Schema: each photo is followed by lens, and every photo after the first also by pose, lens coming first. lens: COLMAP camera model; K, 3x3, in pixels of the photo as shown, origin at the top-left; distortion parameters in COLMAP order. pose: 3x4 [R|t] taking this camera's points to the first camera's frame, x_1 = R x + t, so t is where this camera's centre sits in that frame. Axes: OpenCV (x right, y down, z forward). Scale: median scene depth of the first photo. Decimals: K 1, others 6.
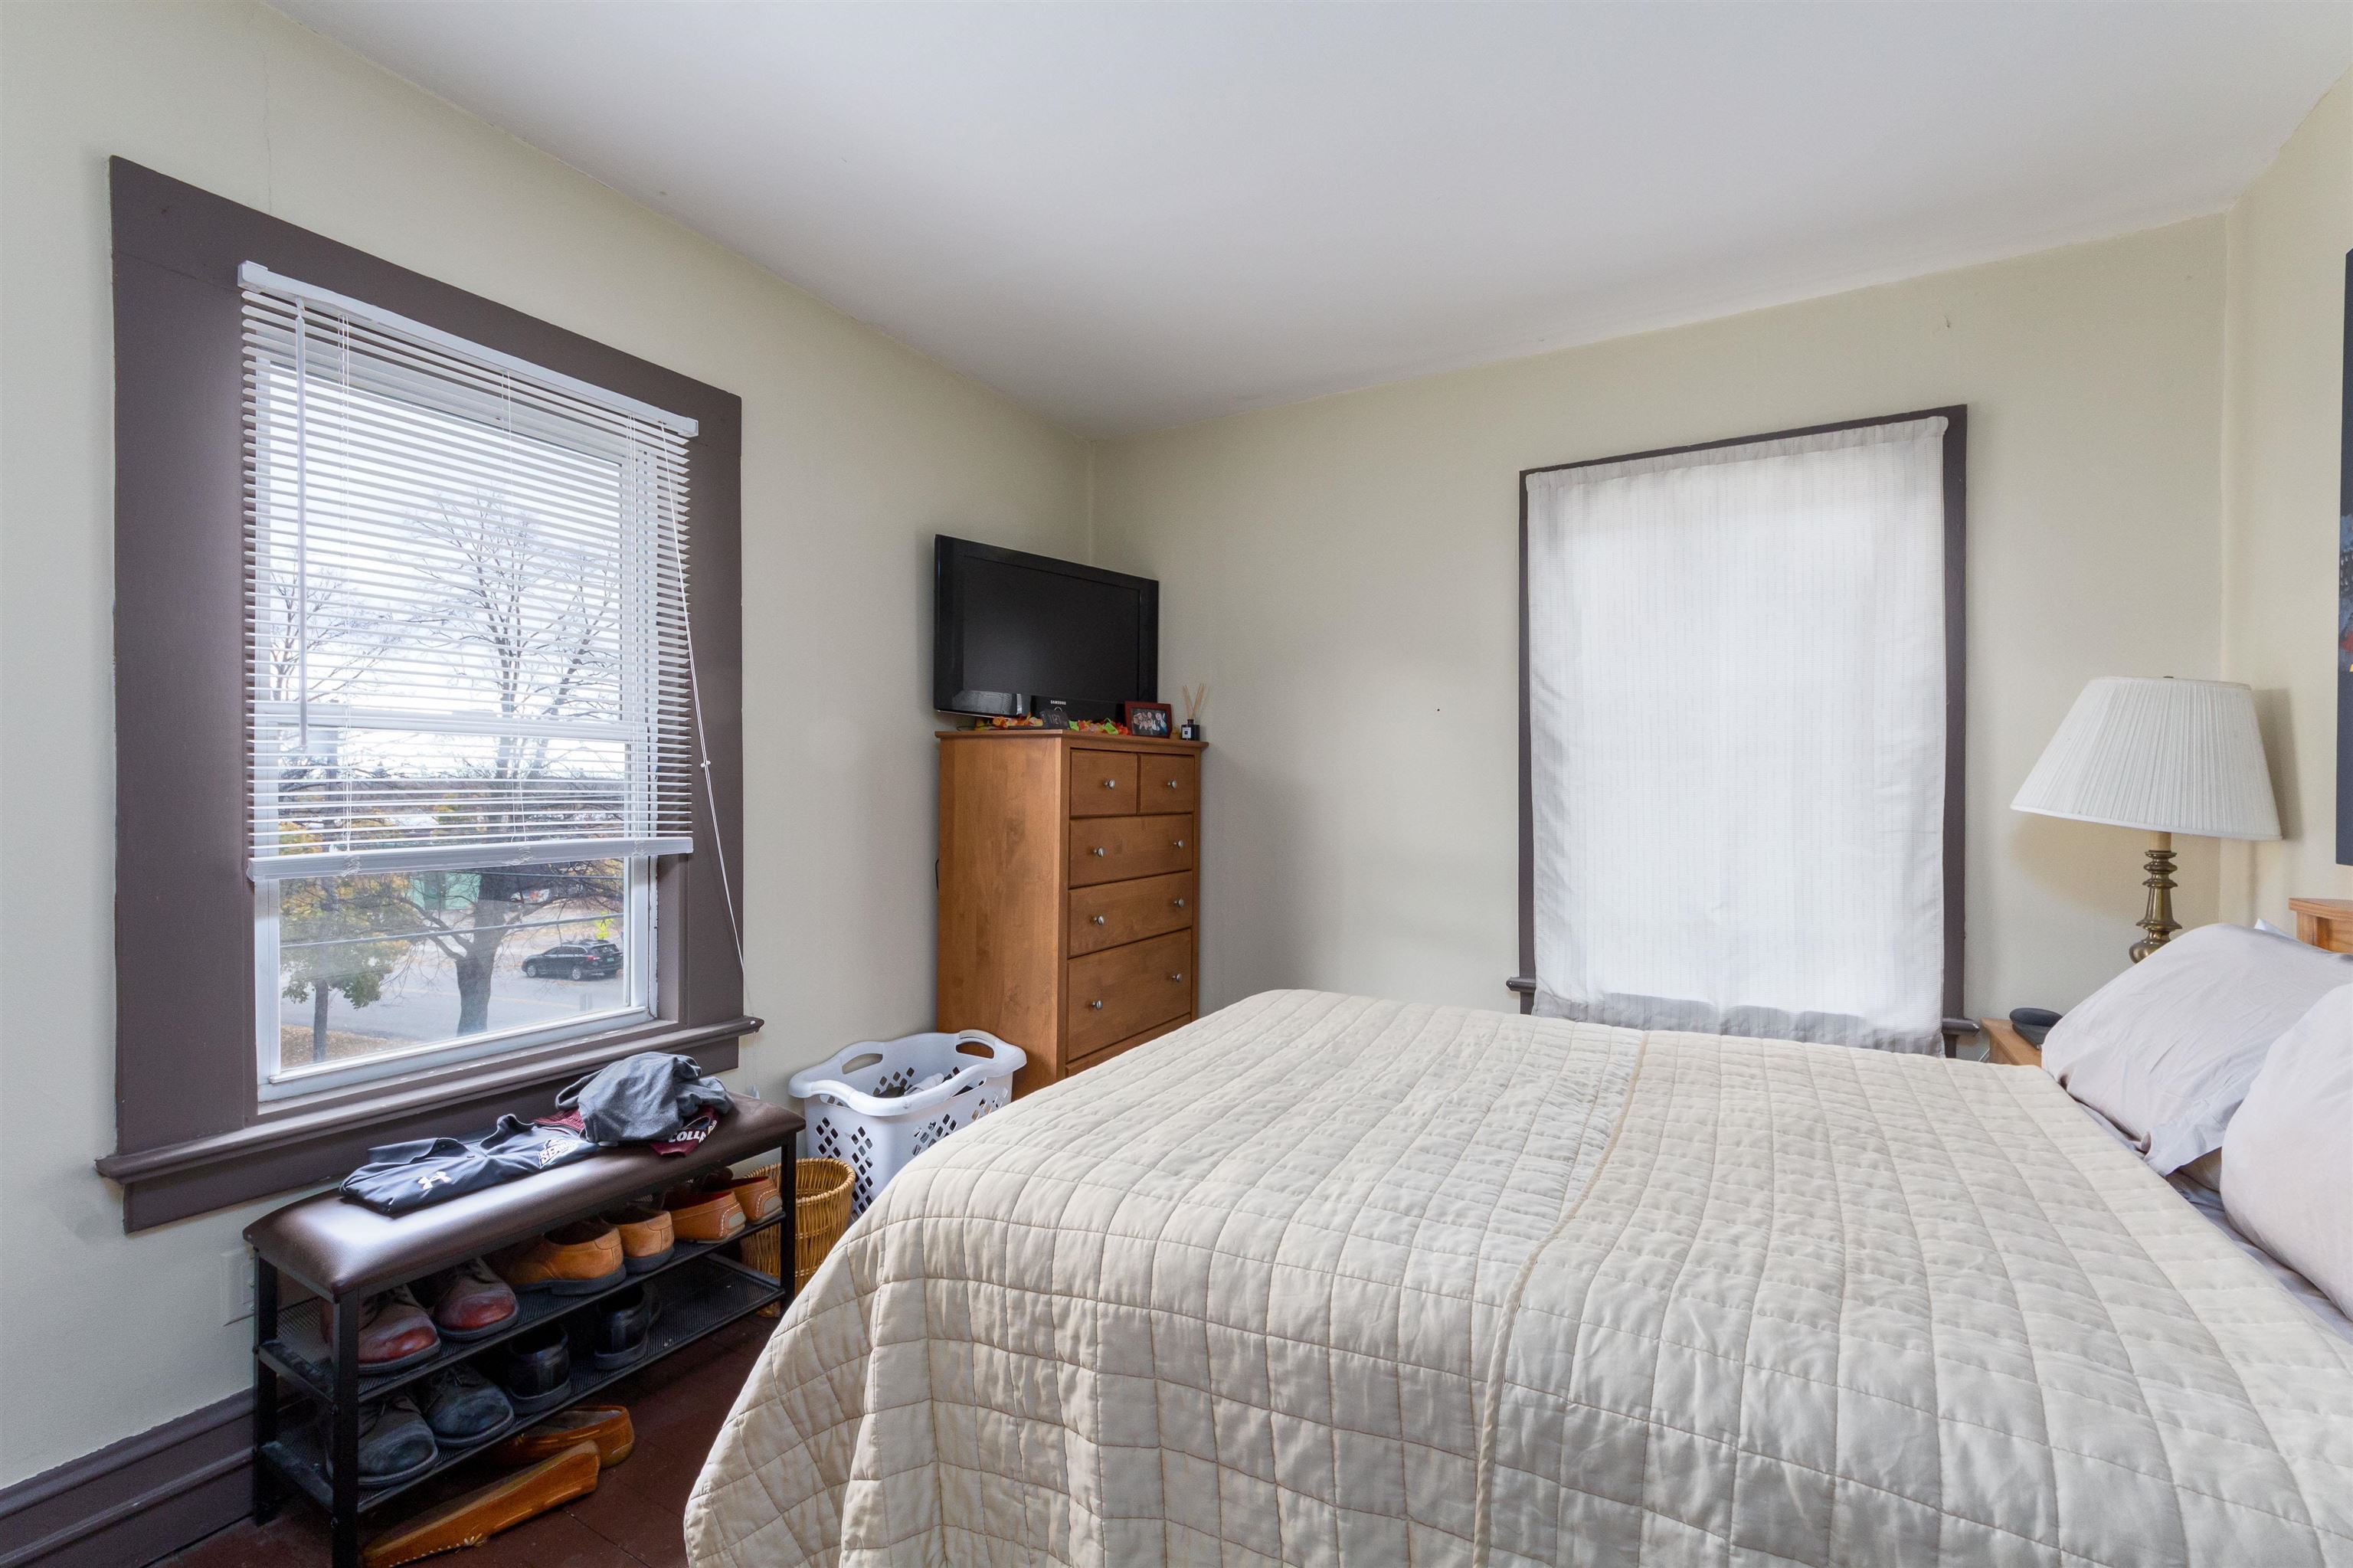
lens RADIAL K [[1060.4, 0, 1176.5], [0, 1060.4, 784.0], [0, 0, 1]] dist [0.002173, 0.000367]
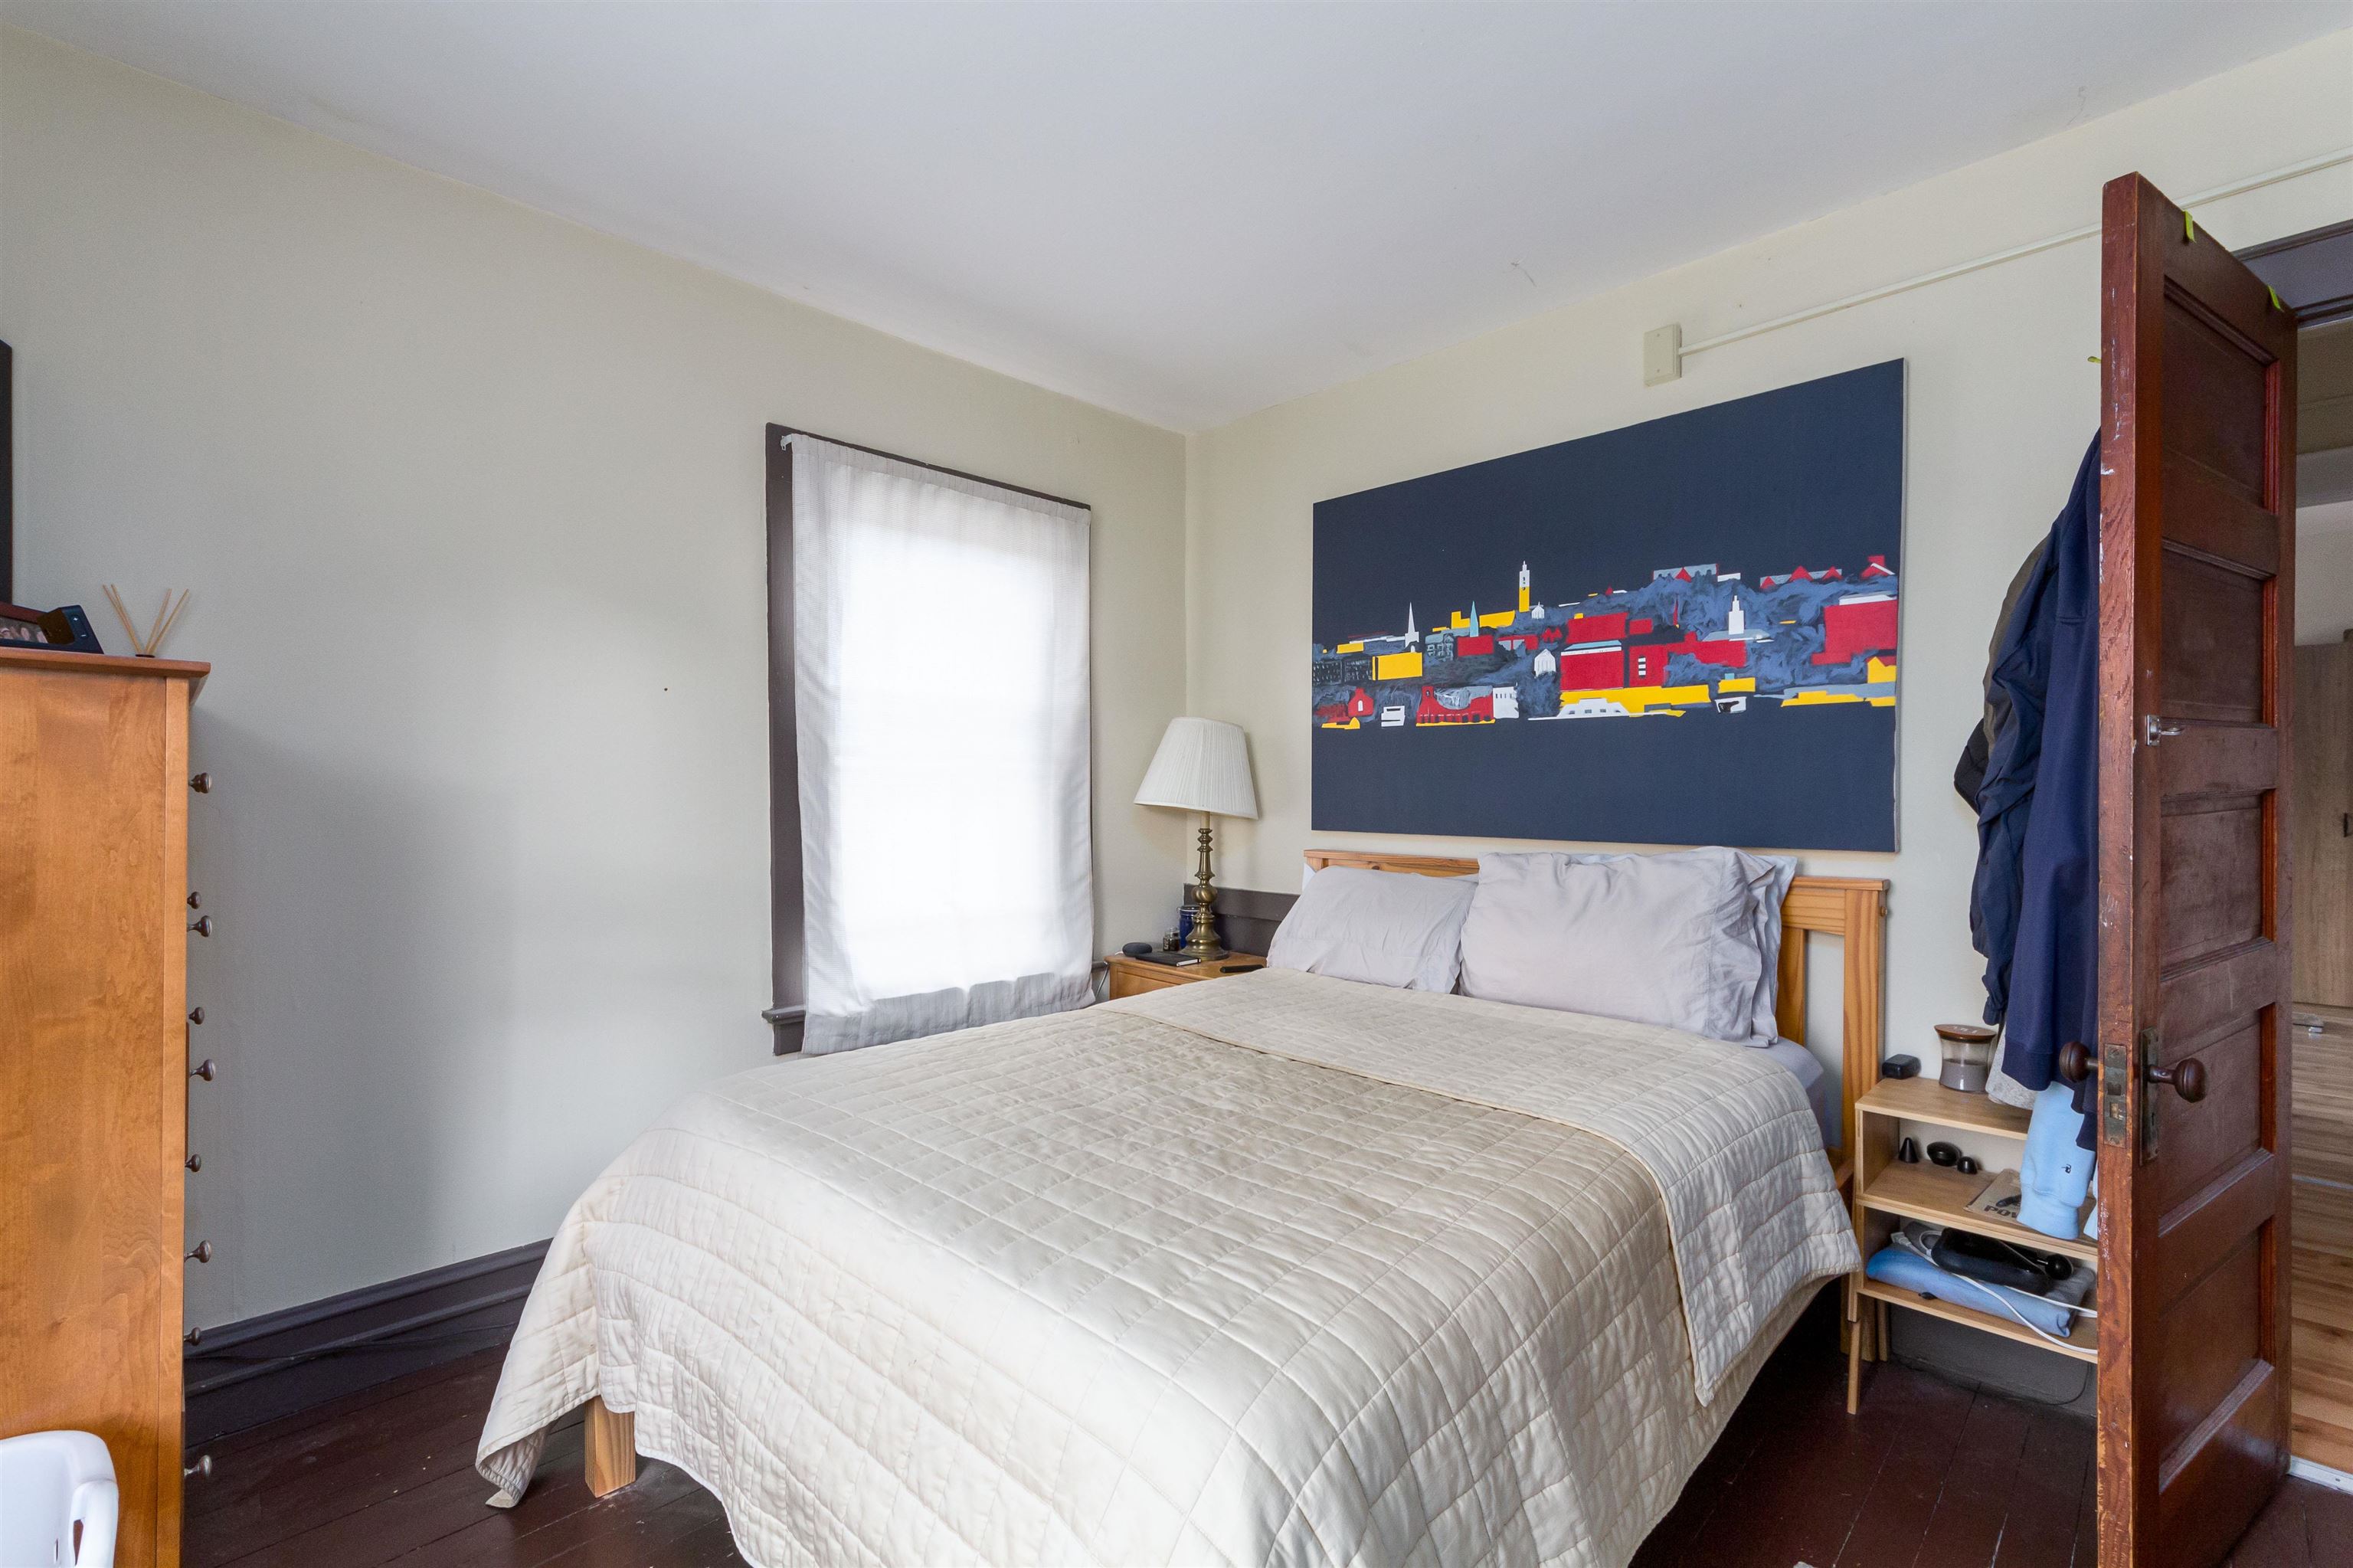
lens RADIAL K [[1051.5, 0, 1216.6], [0, 1051.5, 798.8], [0, 0, 1]] dist [0.002327, 0.001260]
pose [[0.208839, -0.008441, 0.977914, -0.523769], [-0.002628, 0.999954, 0.009192, 0.002834], [-0.977946, -0.004490, 0.208807, 0.548749]]
